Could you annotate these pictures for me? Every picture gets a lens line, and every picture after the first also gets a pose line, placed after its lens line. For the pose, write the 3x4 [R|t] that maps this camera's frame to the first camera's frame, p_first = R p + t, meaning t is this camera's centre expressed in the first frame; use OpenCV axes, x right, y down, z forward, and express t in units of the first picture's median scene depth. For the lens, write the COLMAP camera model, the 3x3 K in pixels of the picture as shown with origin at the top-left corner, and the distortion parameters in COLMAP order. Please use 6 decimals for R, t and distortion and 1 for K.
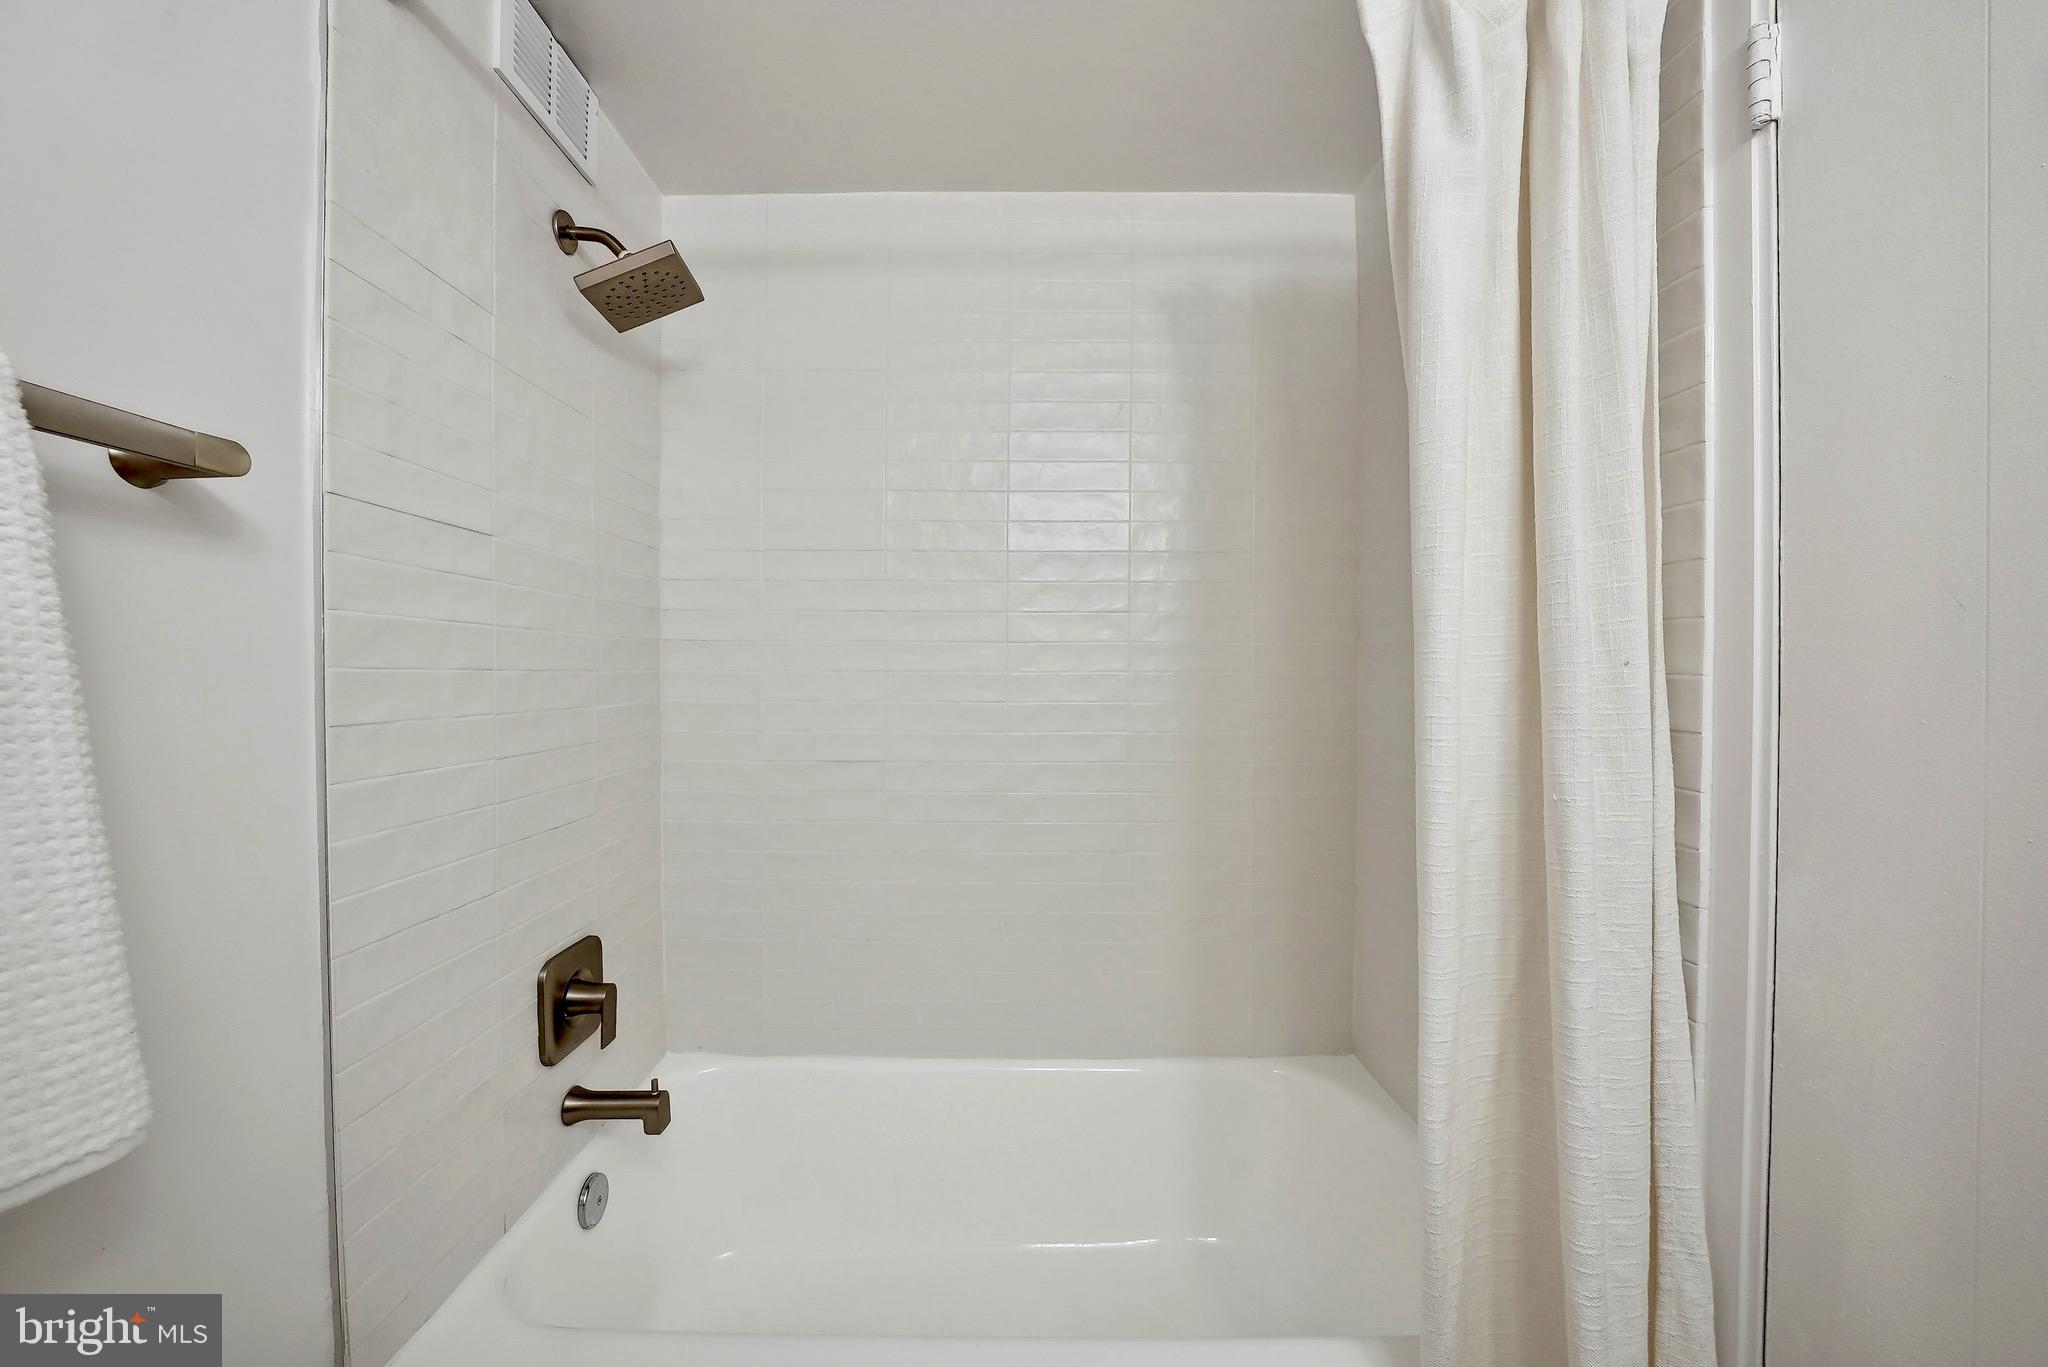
lens RADIAL K [[723.6, 0, 1022.3], [0, 723.6, 680.2], [0, 0, 1]] dist [-0.009064, 0.000413]
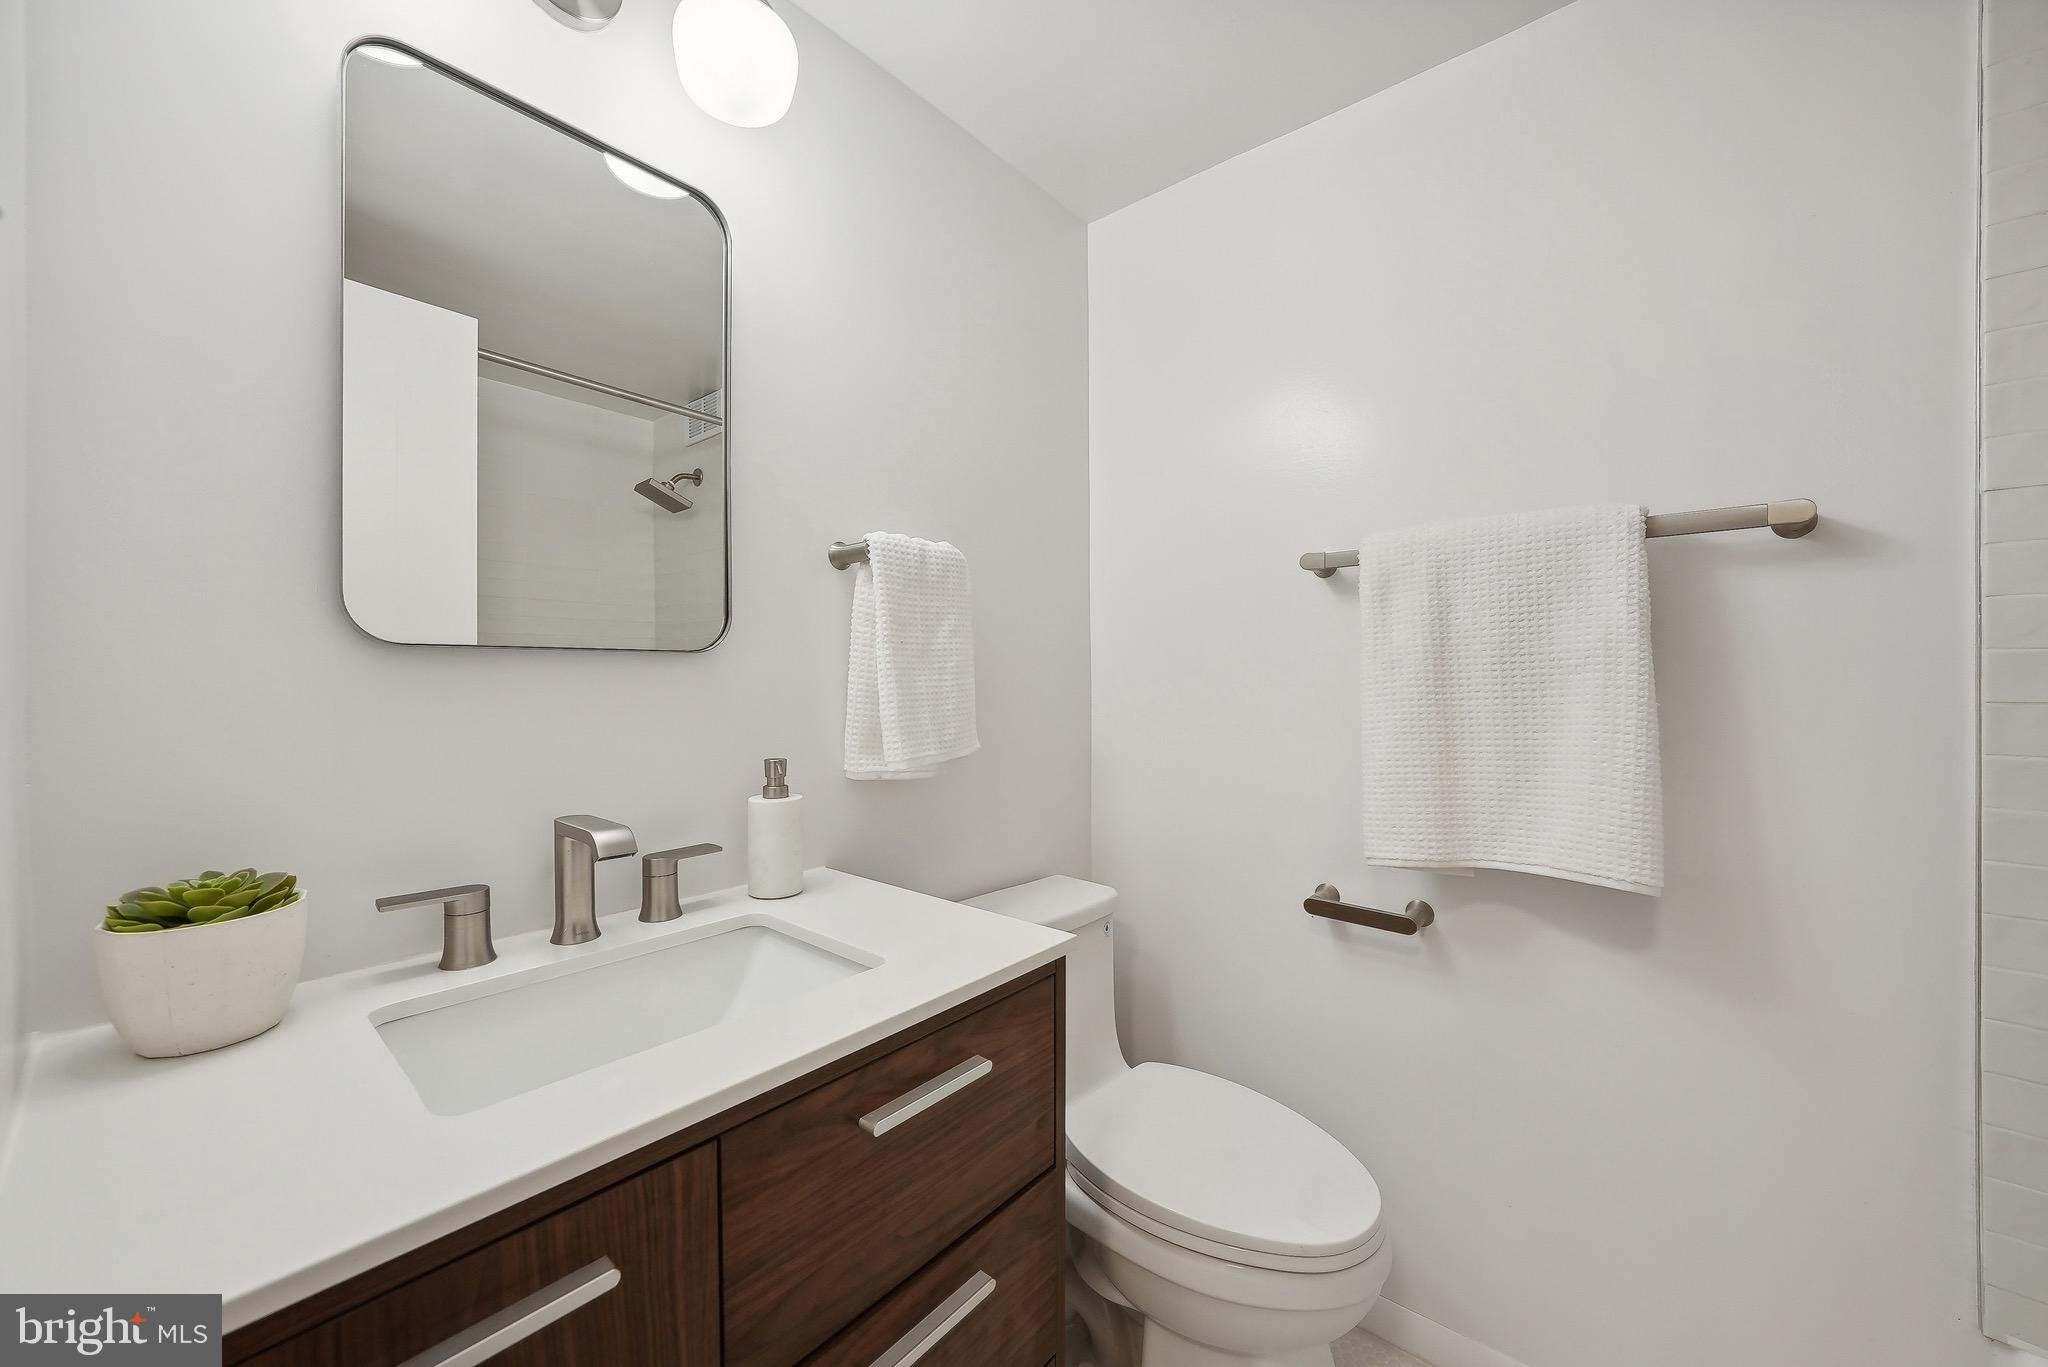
lens RADIAL K [[759.3, 0, 1032.8], [0, 759.3, 682.7], [0, 0, 1]] dist [-0.013431, 0.002820]
pose [[-0.646729, 0.004470, -0.762707, 0.881725], [-0.003266, 0.999957, 0.008630, 0.030005], [0.762713, 0.008072, -0.646687, 0.631197]]
